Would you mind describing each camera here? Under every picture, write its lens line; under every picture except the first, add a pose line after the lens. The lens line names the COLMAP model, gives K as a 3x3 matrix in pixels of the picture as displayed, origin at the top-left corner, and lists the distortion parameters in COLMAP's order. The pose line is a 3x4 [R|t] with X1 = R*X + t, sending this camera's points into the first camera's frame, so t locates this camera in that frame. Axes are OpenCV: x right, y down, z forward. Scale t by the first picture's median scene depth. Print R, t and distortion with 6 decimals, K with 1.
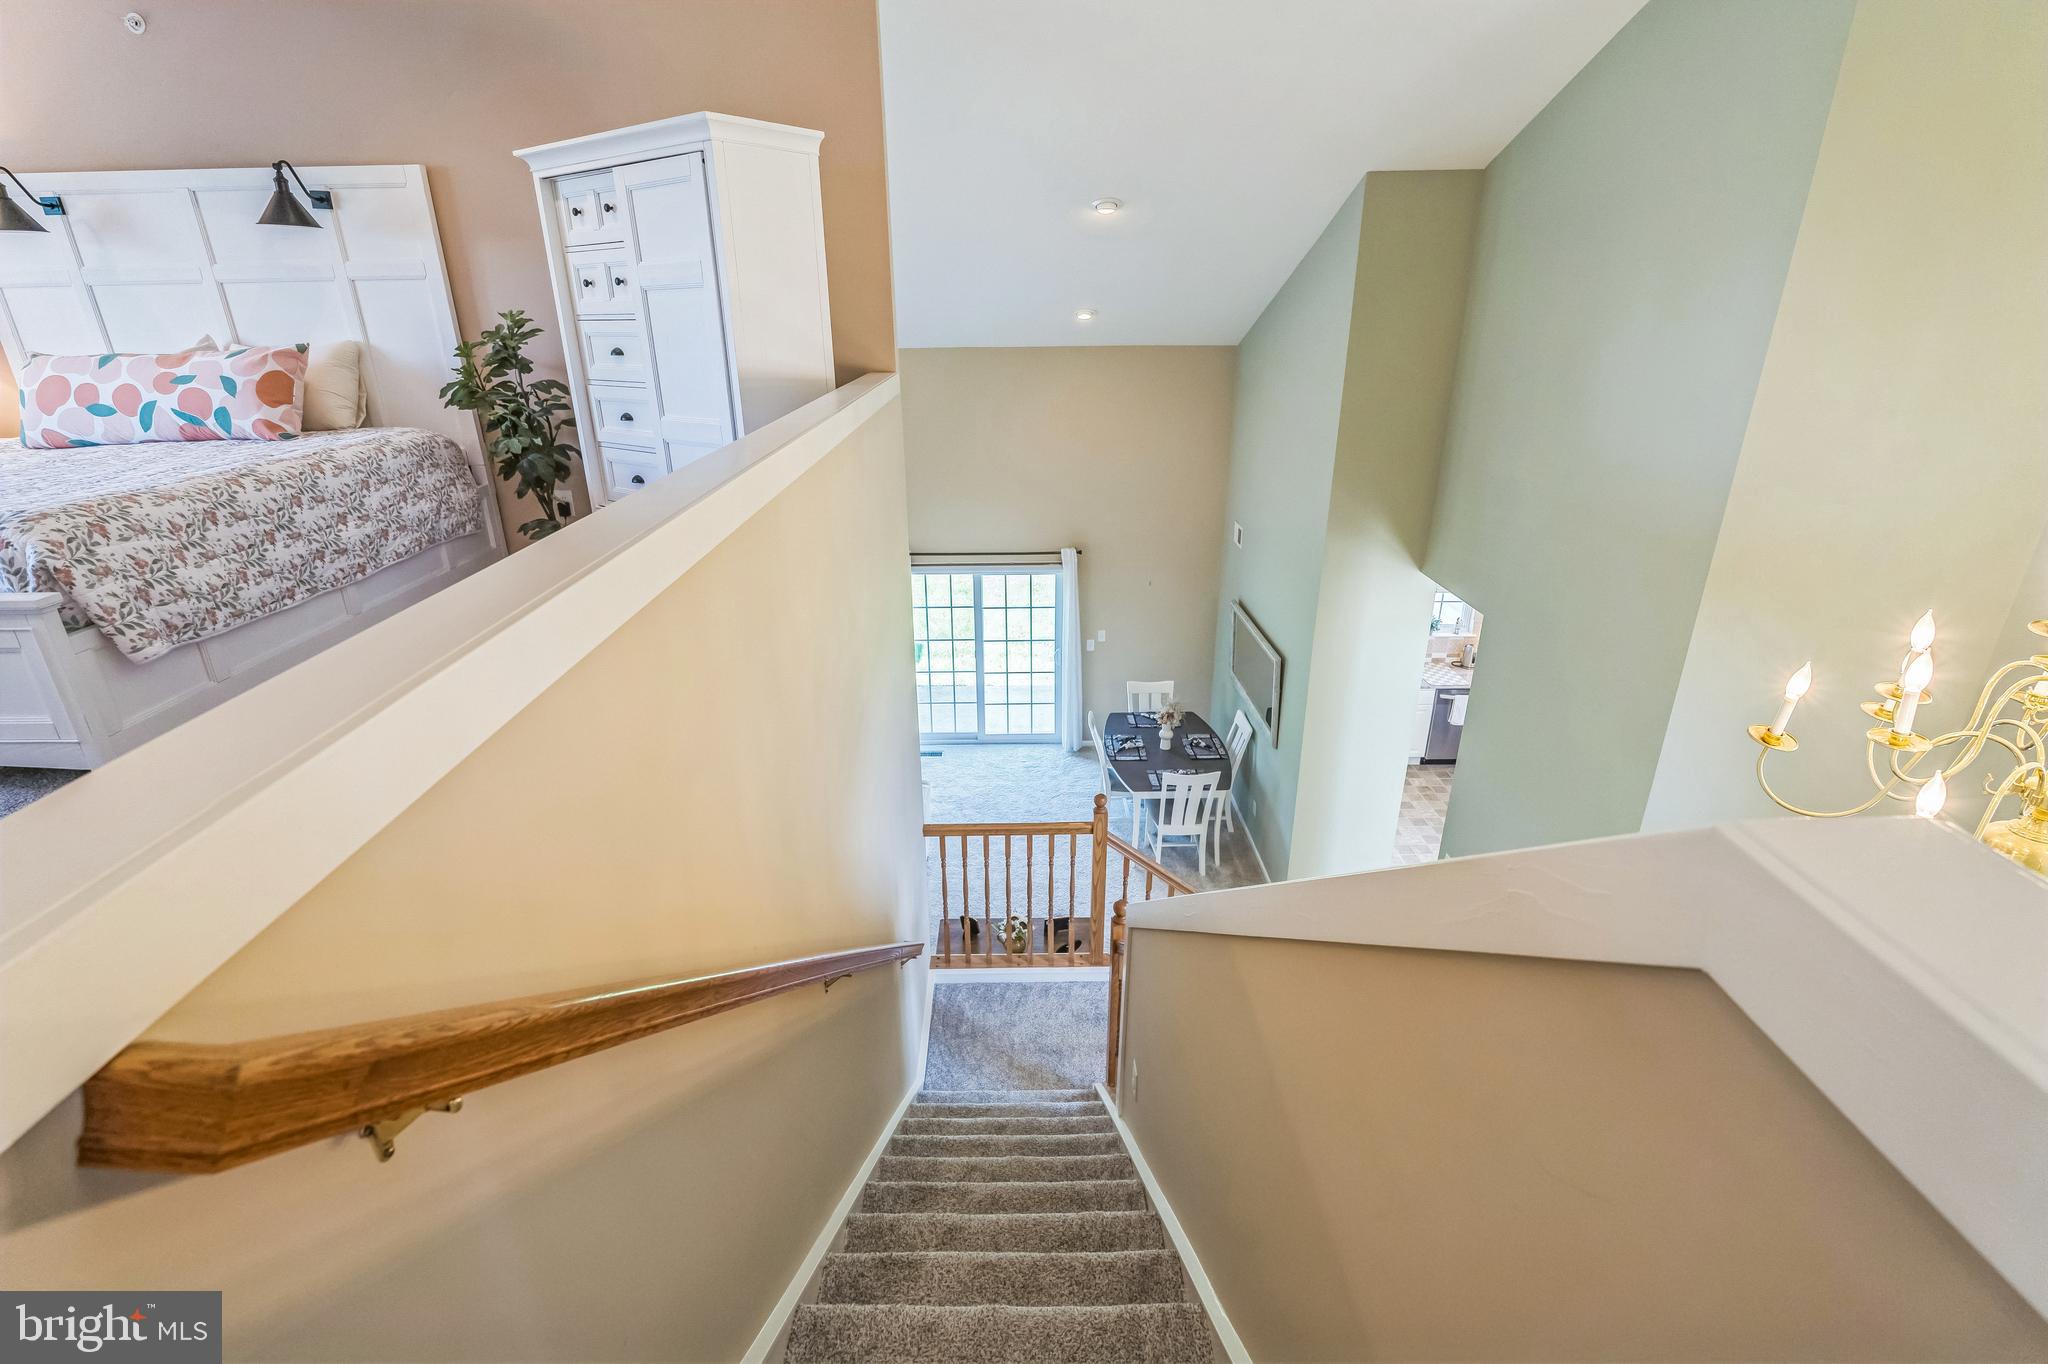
lens RADIAL K [[946.9, 0, 1024.0], [0, 946.9, 682.0], [0, 0, 1]] dist [0.000358, -0.000410]
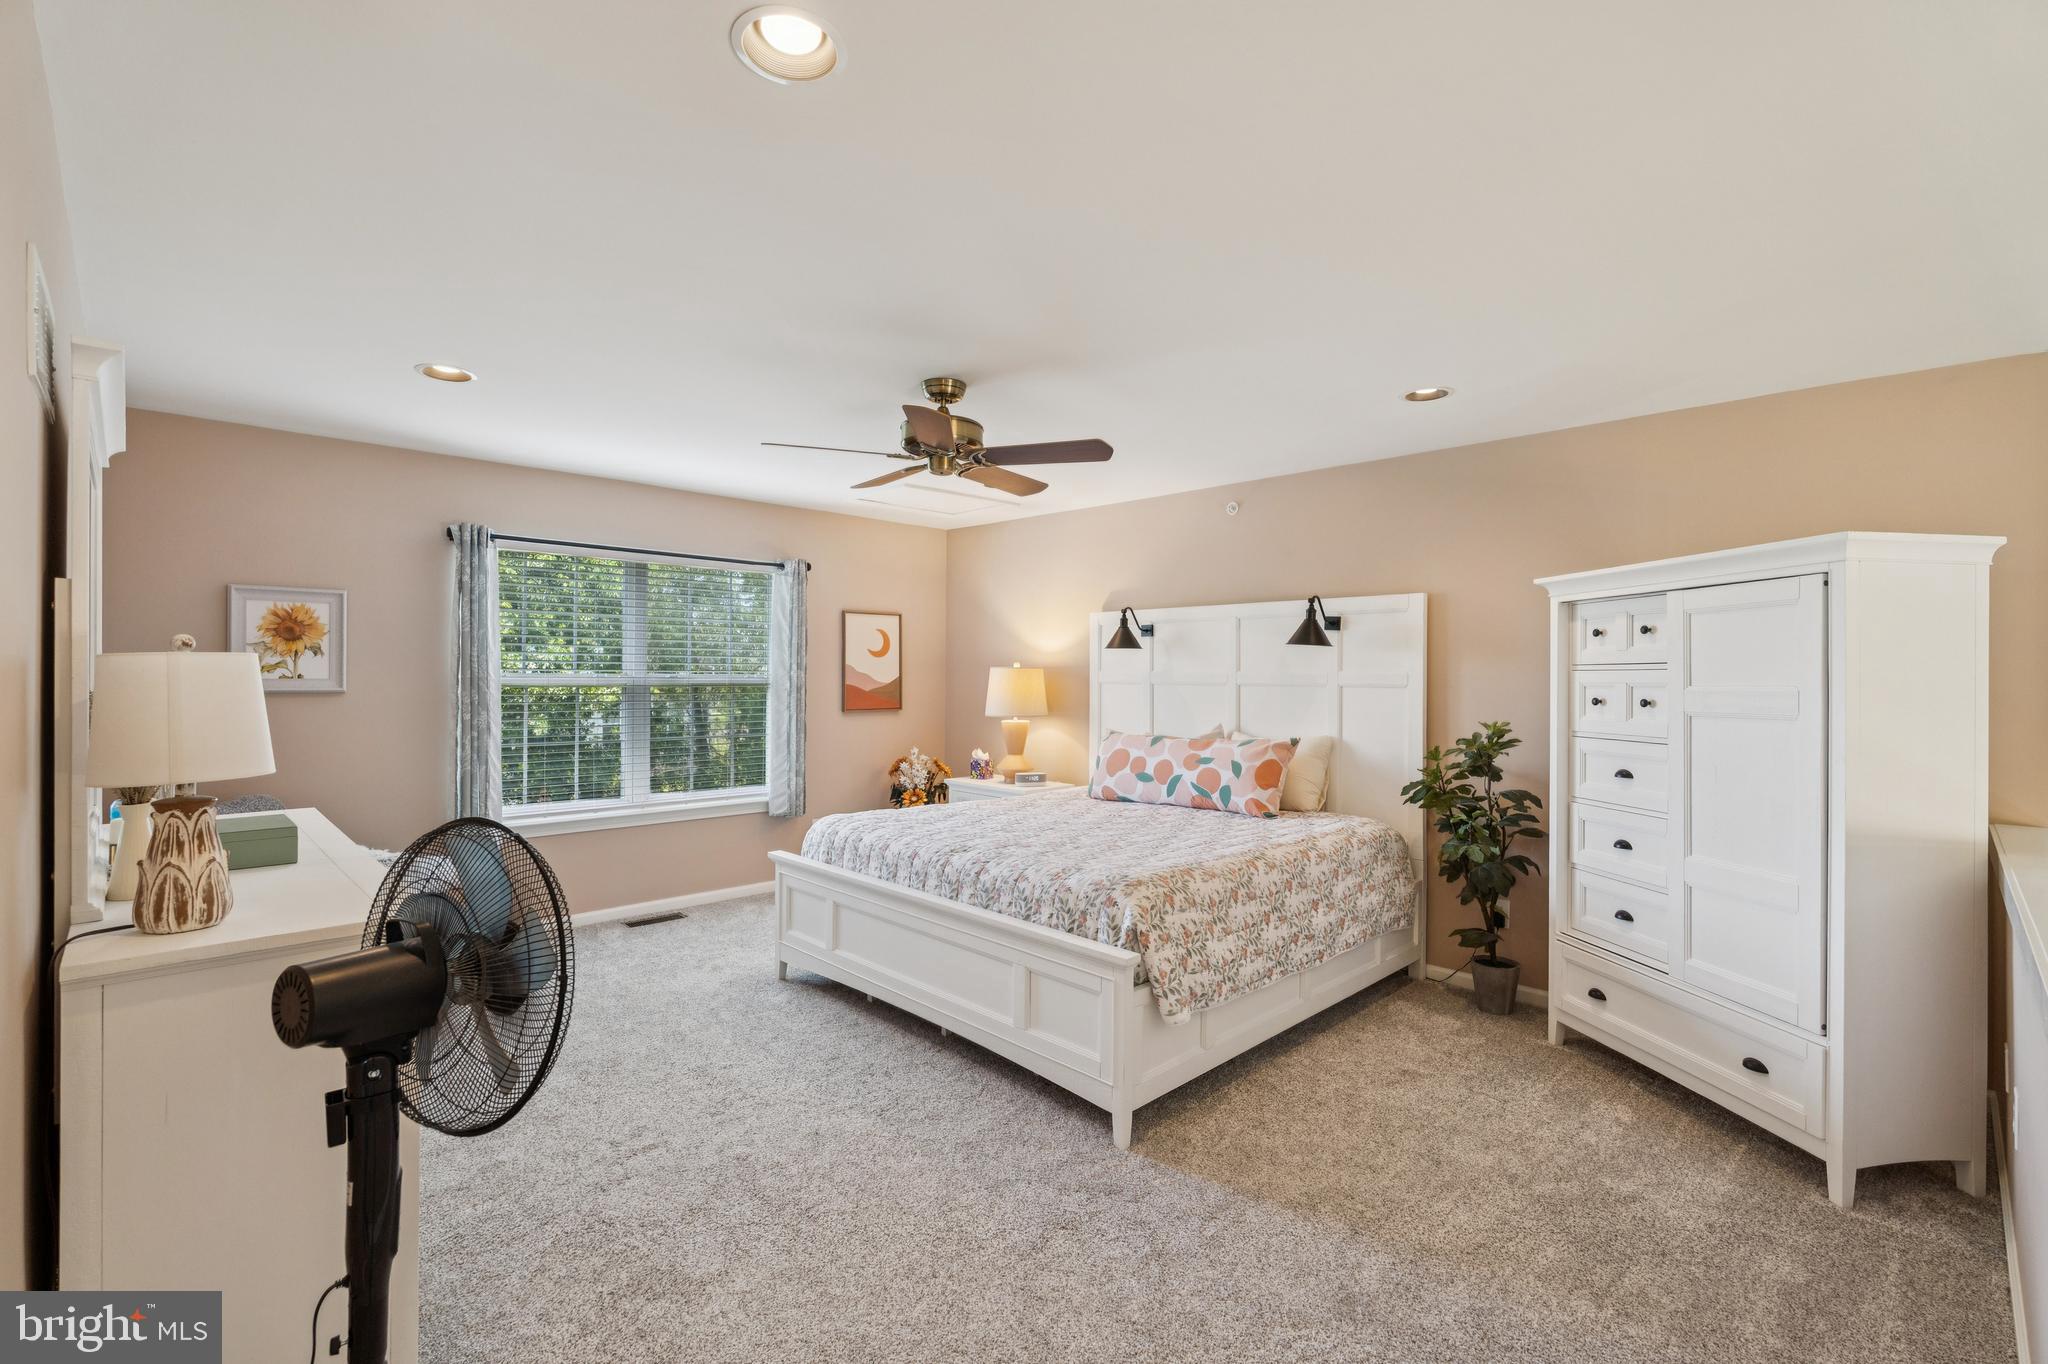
lens RADIAL K [[903.4, 0, 1024.0], [0, 903.4, 682.0], [0, 0, 1]] dist [-0.001287, -0.000100]
pose [[0.707608, 0.025803, -0.706134, -0.226794], [-0.277730, 0.929061, -0.244360, -0.062076], [0.649737, 0.369026, 0.664577, 0.030321]]
